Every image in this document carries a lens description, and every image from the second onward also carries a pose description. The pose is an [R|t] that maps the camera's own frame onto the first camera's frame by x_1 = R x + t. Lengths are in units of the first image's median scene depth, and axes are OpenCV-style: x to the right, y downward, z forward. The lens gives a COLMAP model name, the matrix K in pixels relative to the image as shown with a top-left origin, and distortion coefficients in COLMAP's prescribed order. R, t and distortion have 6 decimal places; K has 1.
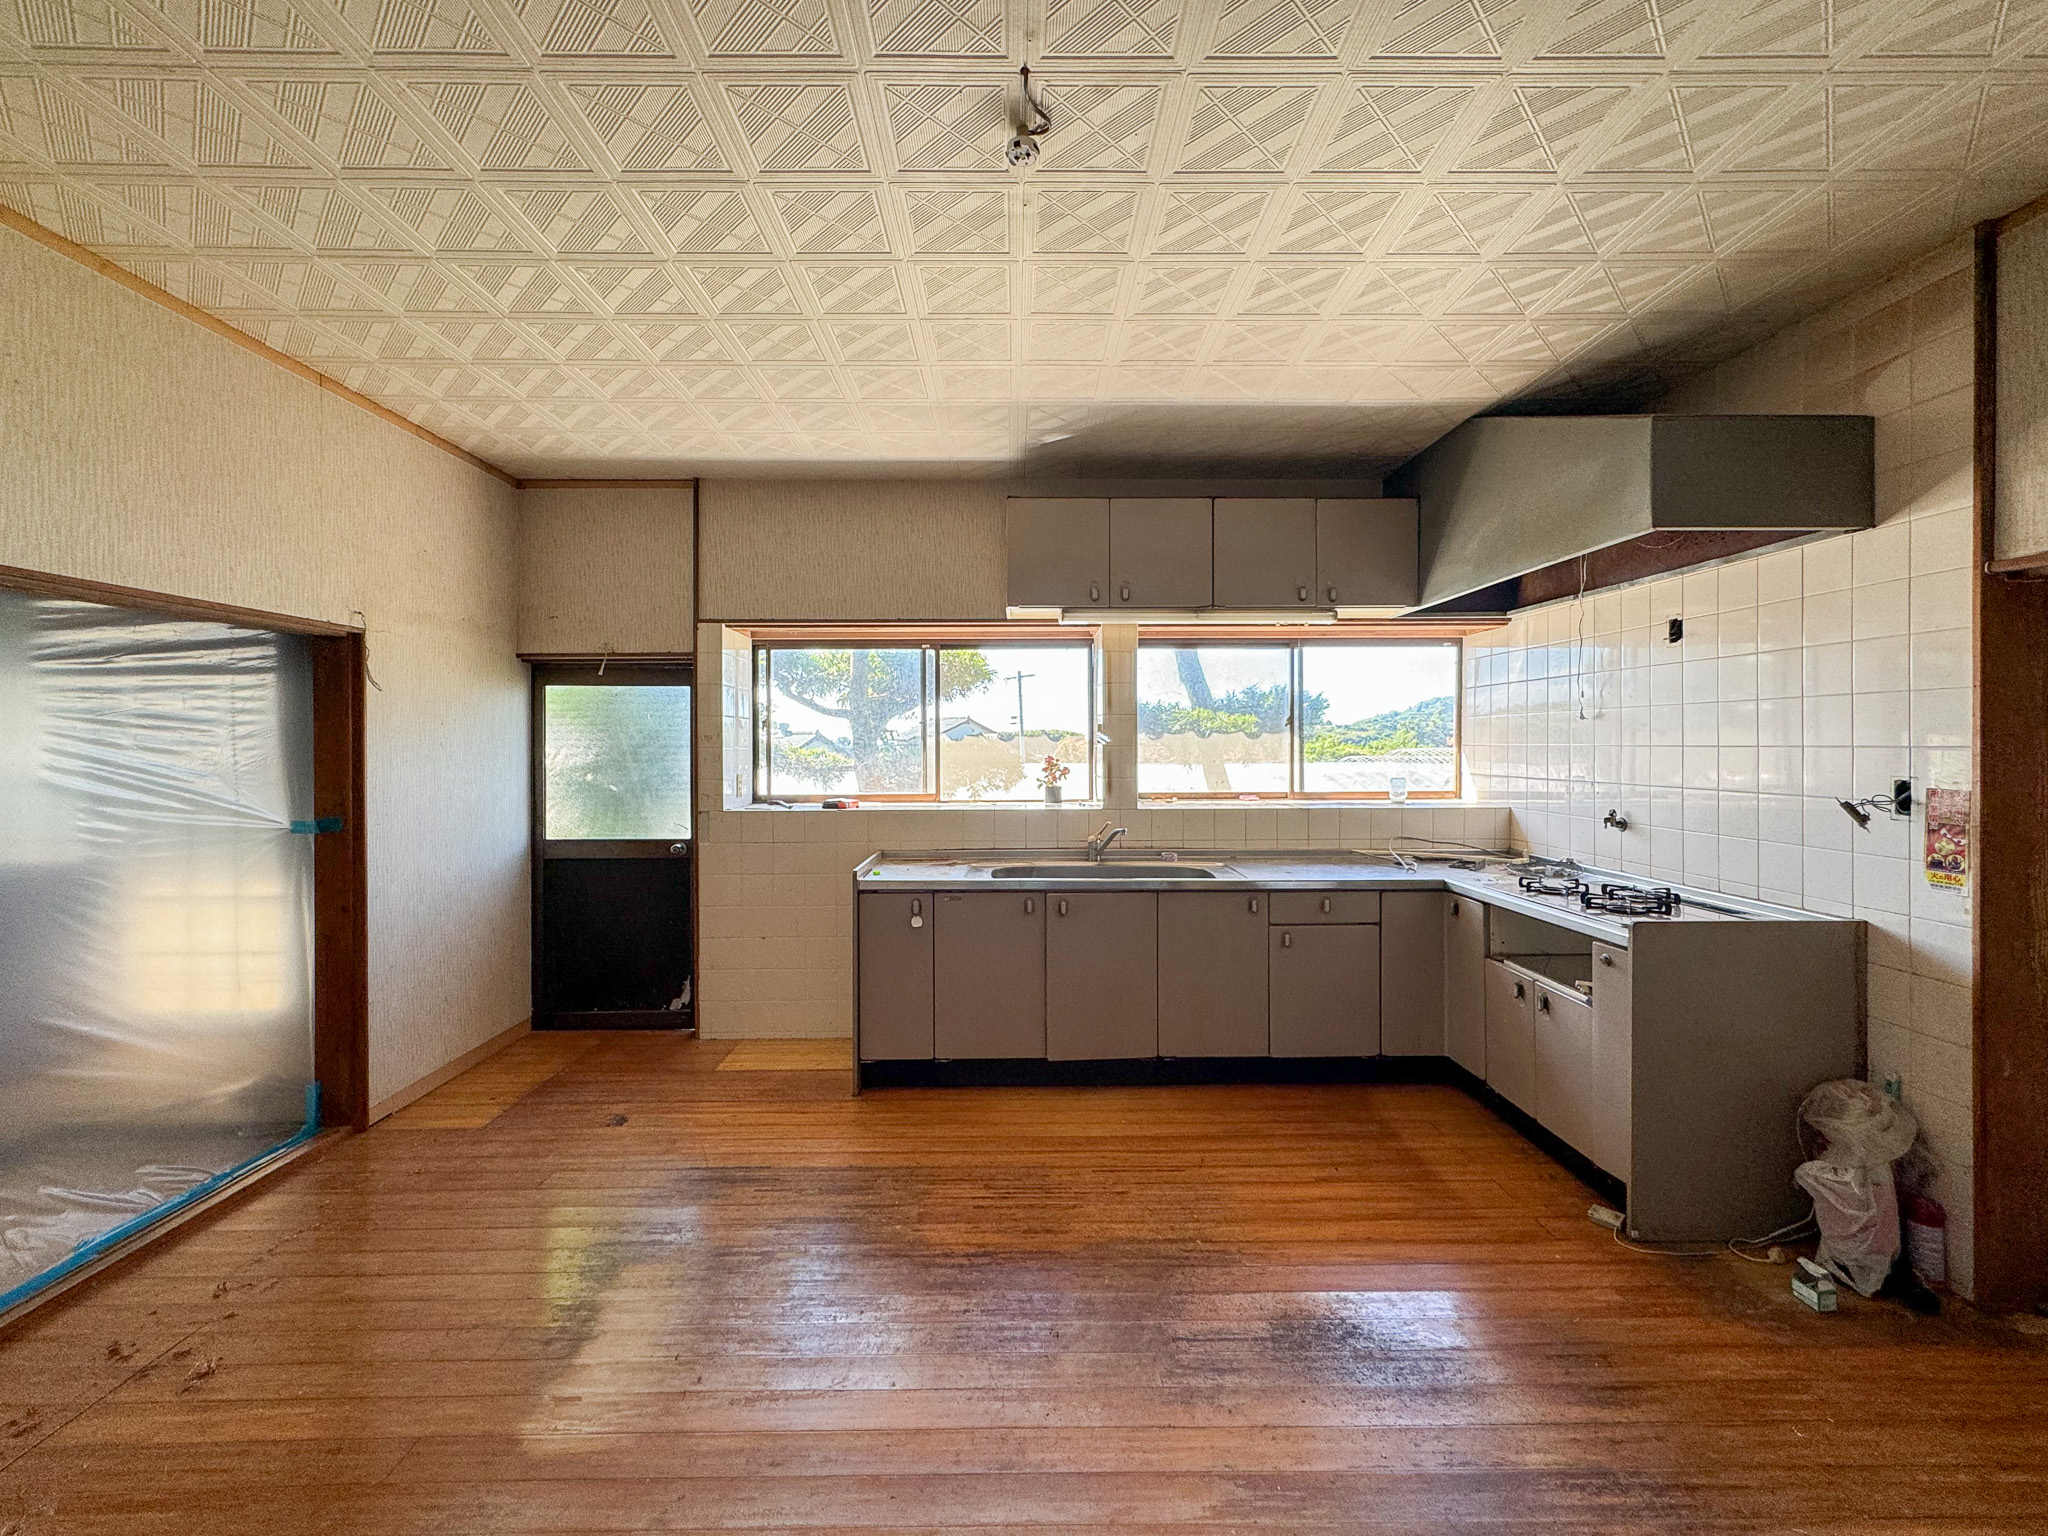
lens RADIAL K [[825.6, 0, 1016.4], [0, 825.6, 742.2], [0, 0, 1]] dist [0.003116, -0.000032]
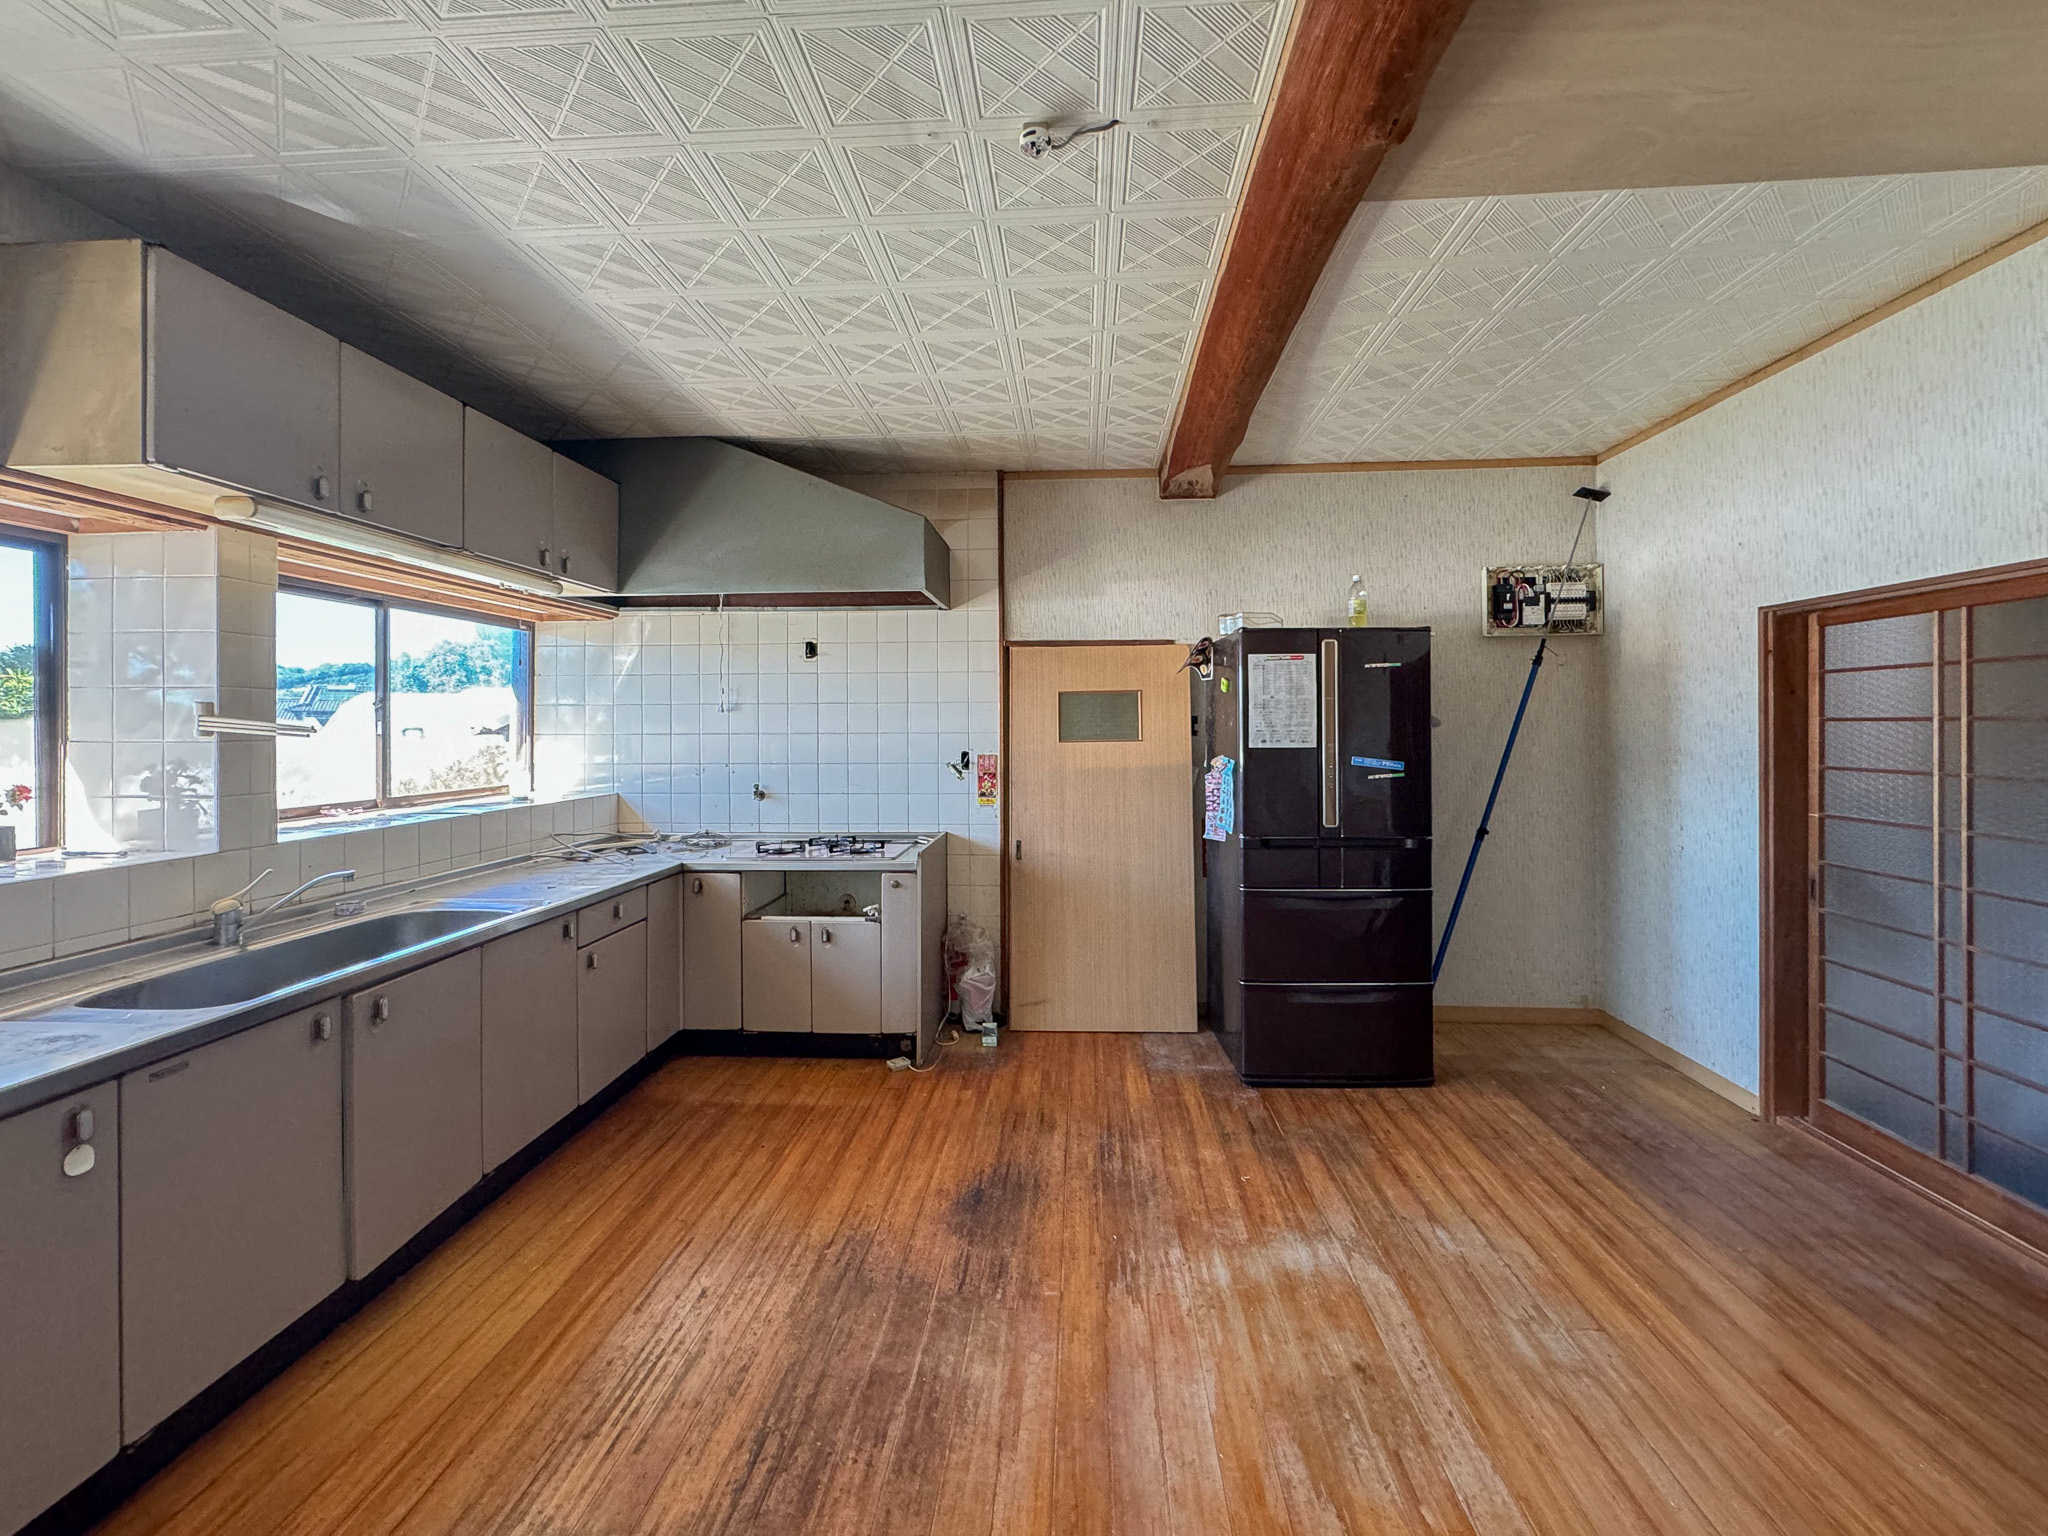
lens RADIAL K [[825.6, 0, 1044.9], [0, 825.6, 723.1], [0, 0, 1]] dist [0.003116, -0.000032]
pose [[0.074142, 0.004733, 0.997236, -0.599246], [0.000316, 0.999989, -0.004770, -0.006130], [-0.997248, 0.000669, 0.074140, 0.557148]]
